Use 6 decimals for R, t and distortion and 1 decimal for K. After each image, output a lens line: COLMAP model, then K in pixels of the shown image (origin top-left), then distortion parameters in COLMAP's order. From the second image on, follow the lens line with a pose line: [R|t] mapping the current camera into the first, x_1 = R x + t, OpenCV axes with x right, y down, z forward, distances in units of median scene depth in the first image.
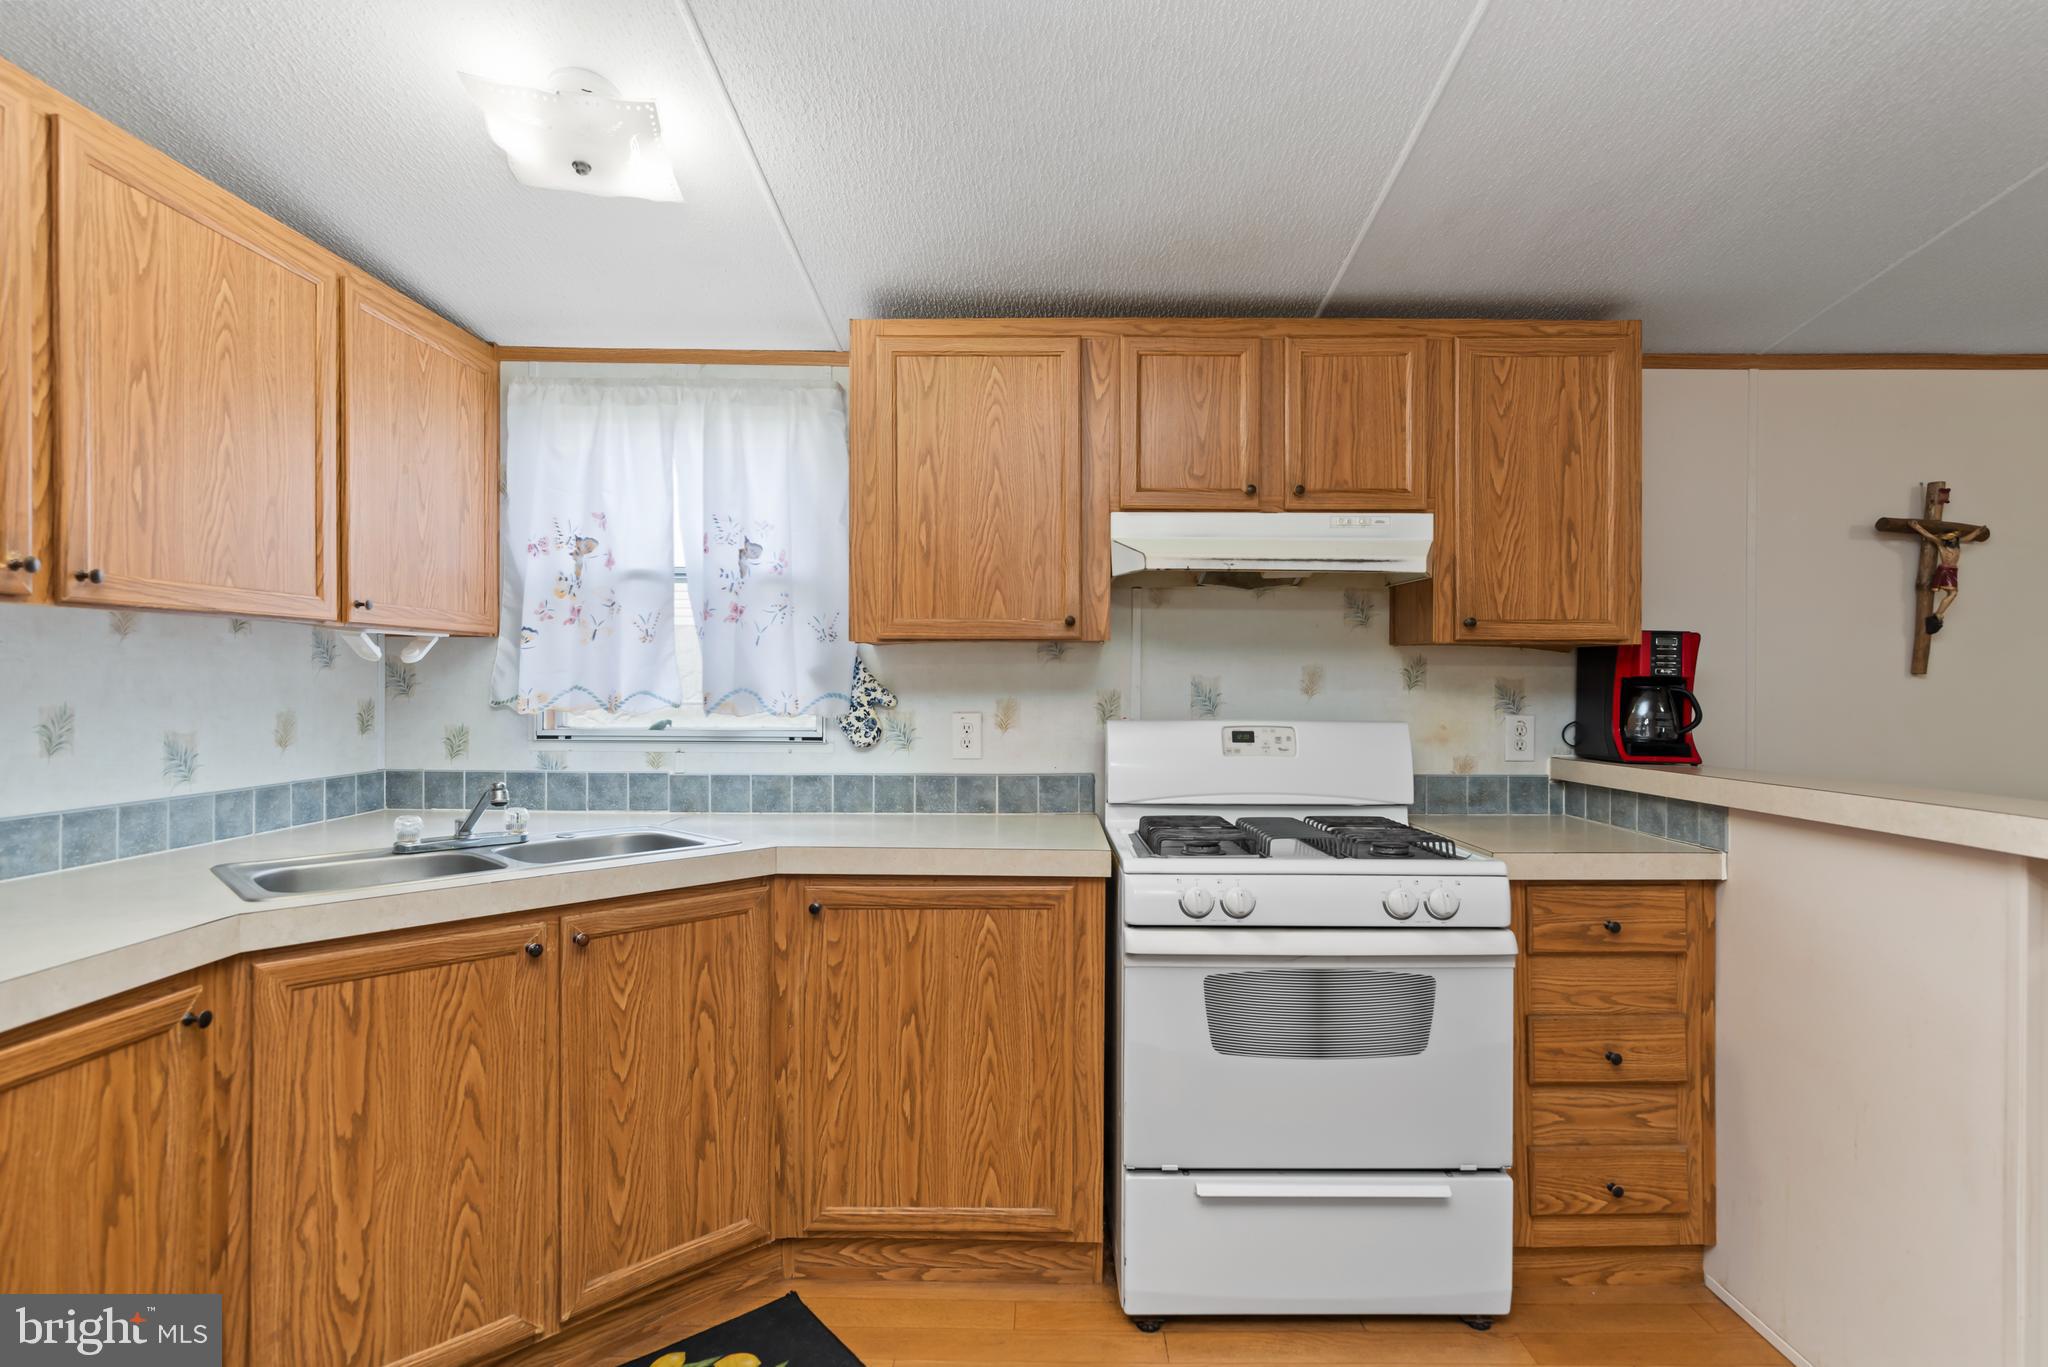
lens RADIAL K [[1005.4, 0, 1047.0], [0, 1005.4, 683.0], [0, 0, 1]] dist [0.001037, 0.000598]
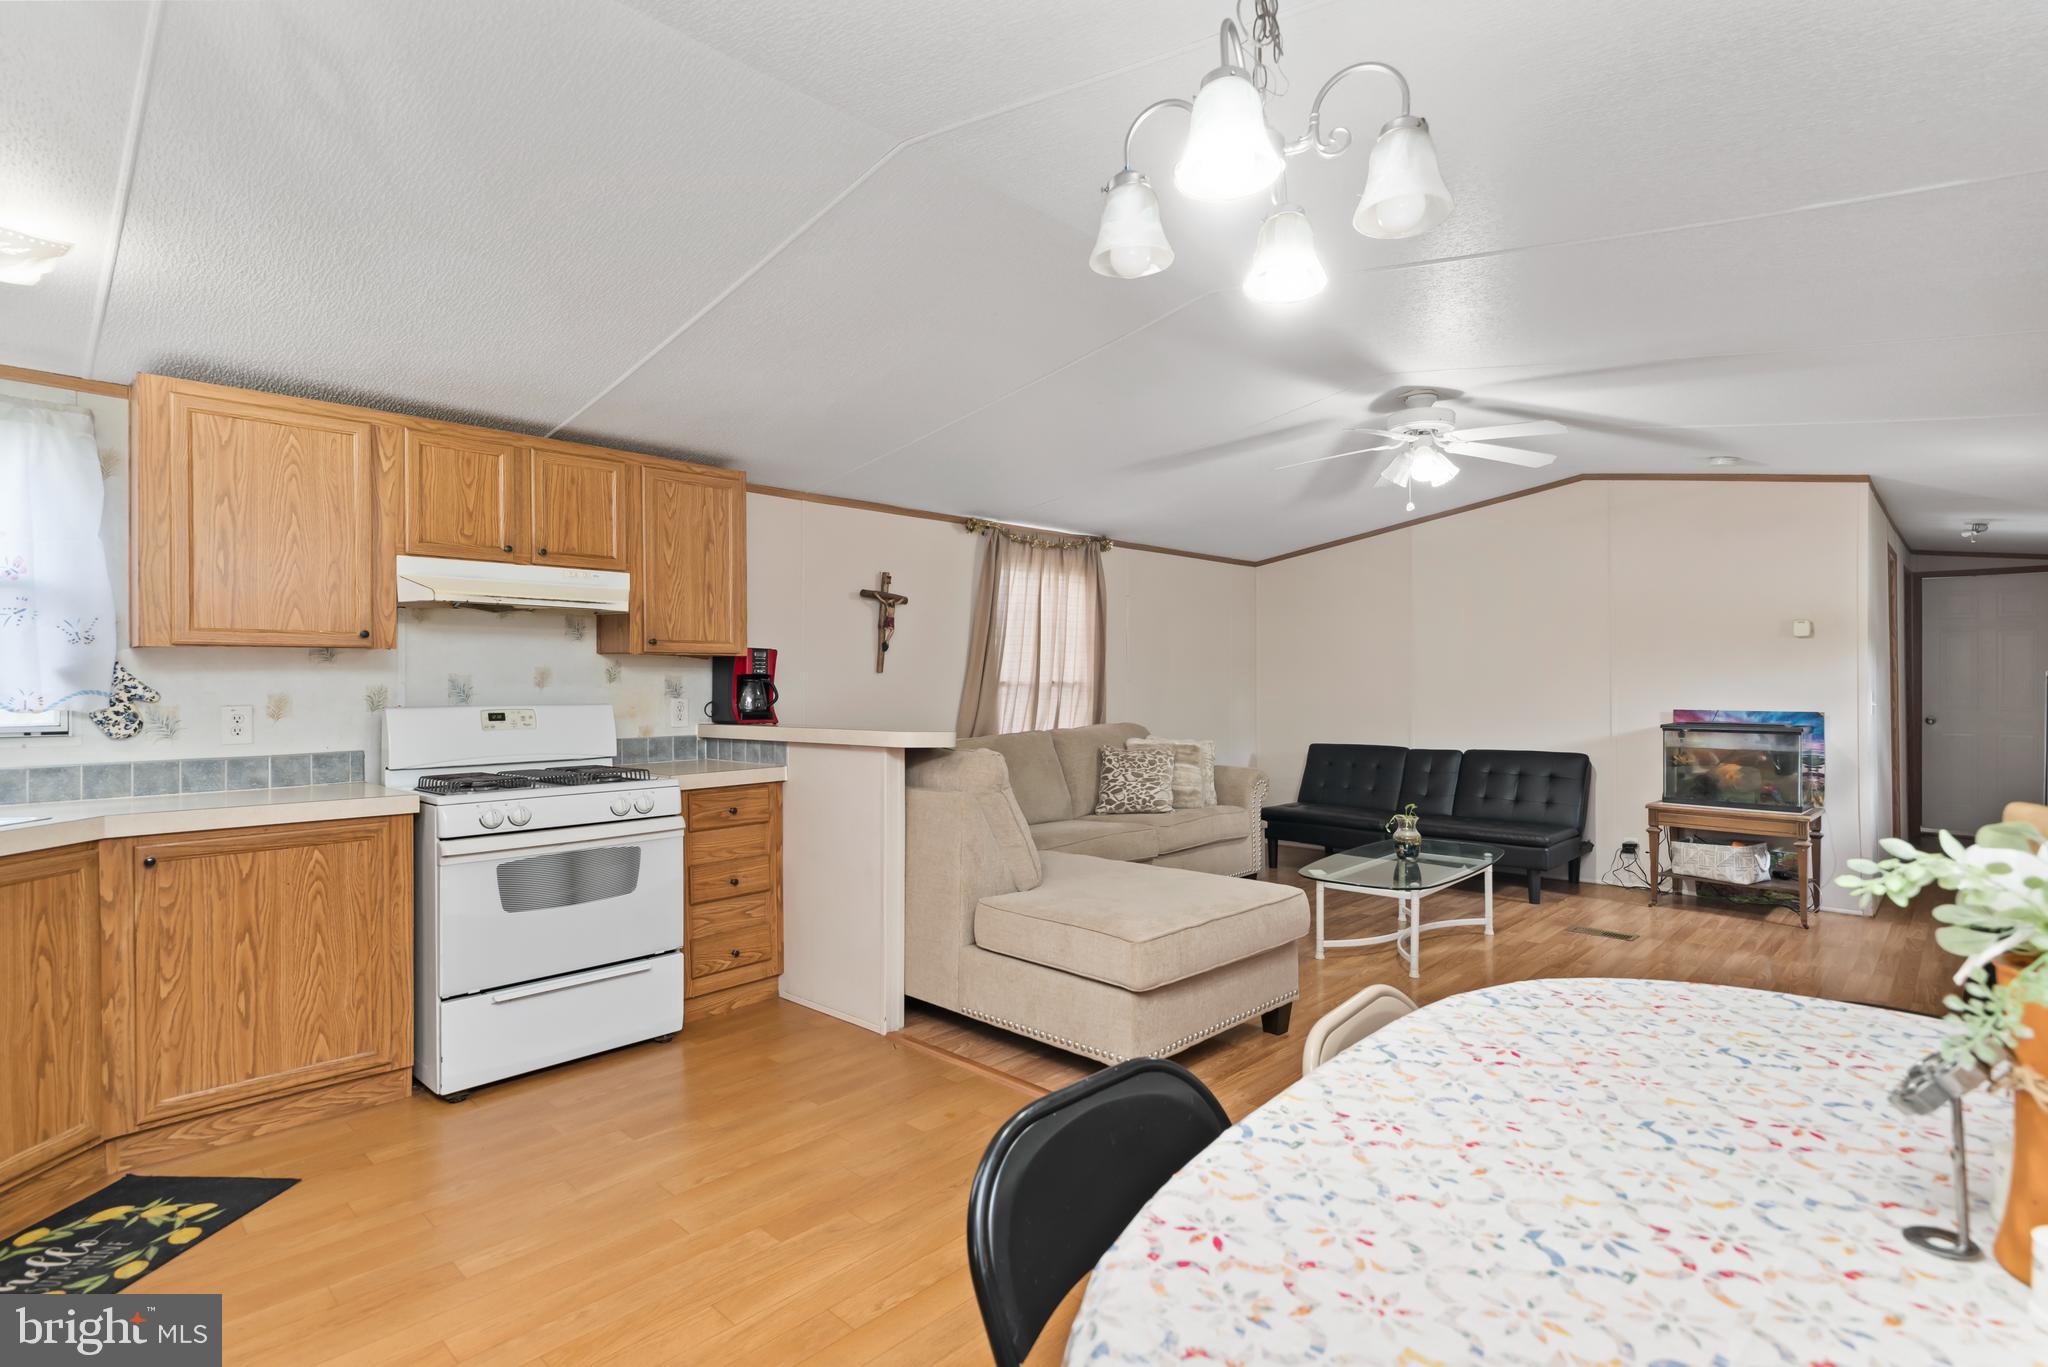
lens RADIAL K [[1005.4, 0, 1047.0], [0, 1005.4, 683.0], [0, 0, 1]] dist [0.001037, 0.000598]
pose [[0.685975, -0.008375, 0.727577, -0.346810], [0.005264, 0.999965, 0.006547, 0.000143], [-0.727606, -0.000661, 0.685995, -0.619349]]
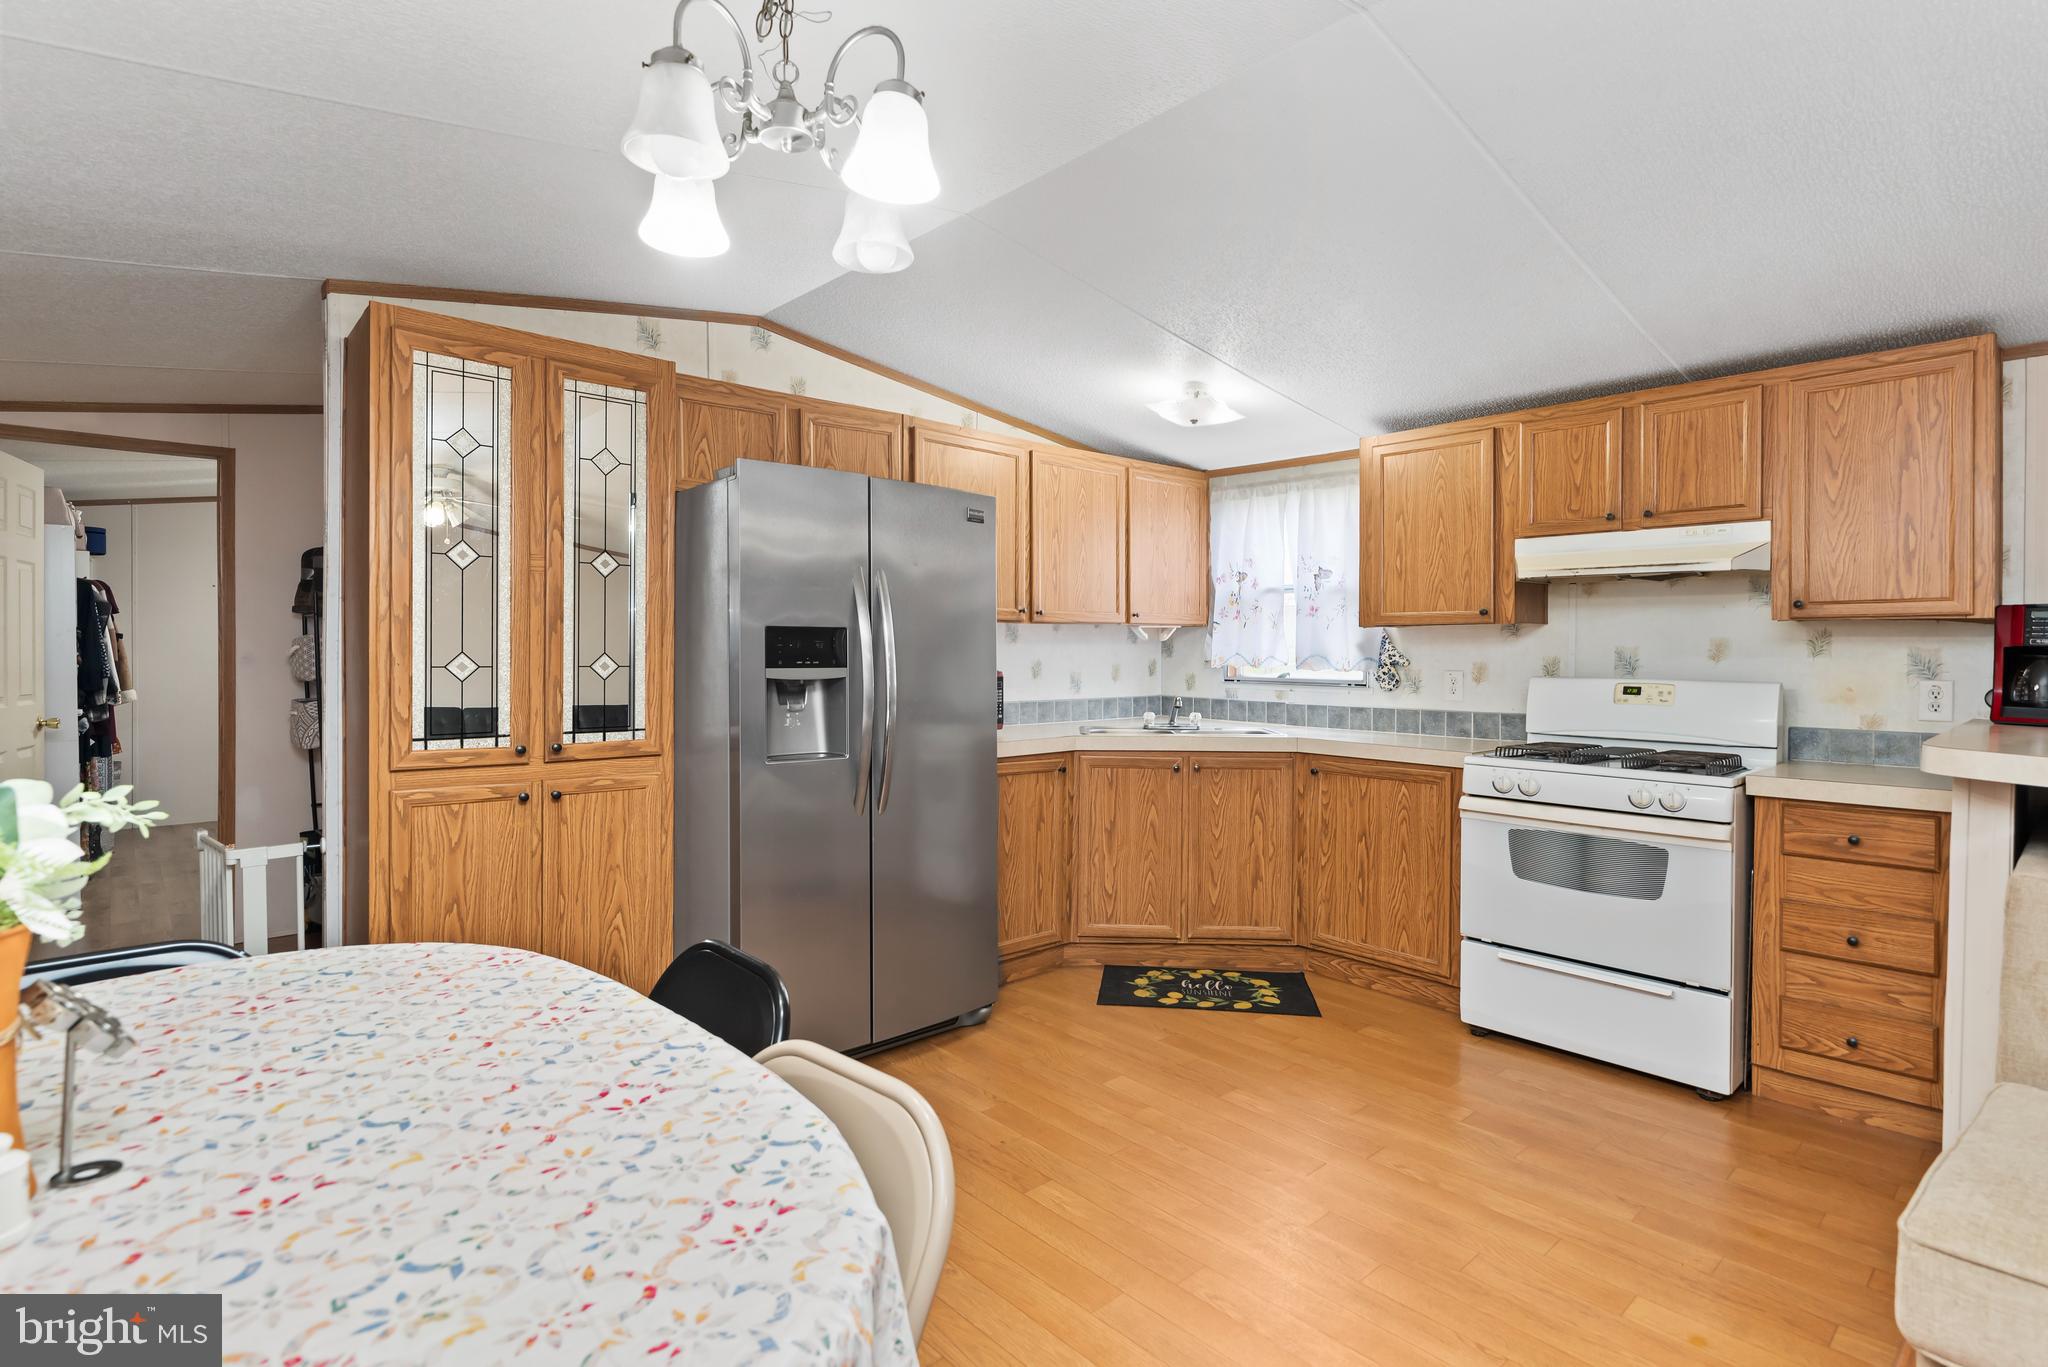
lens RADIAL K [[995.2, 0, 1032.1], [0, 995.2, 659.9], [0, 0, 1]] dist [0.000631, 0.000374]
pose [[0.672922, 0.007536, -0.739675, 0.730734], [-0.000673, 0.999954, 0.009575, -0.001268], [0.739713, -0.005946, 0.672896, -0.590878]]
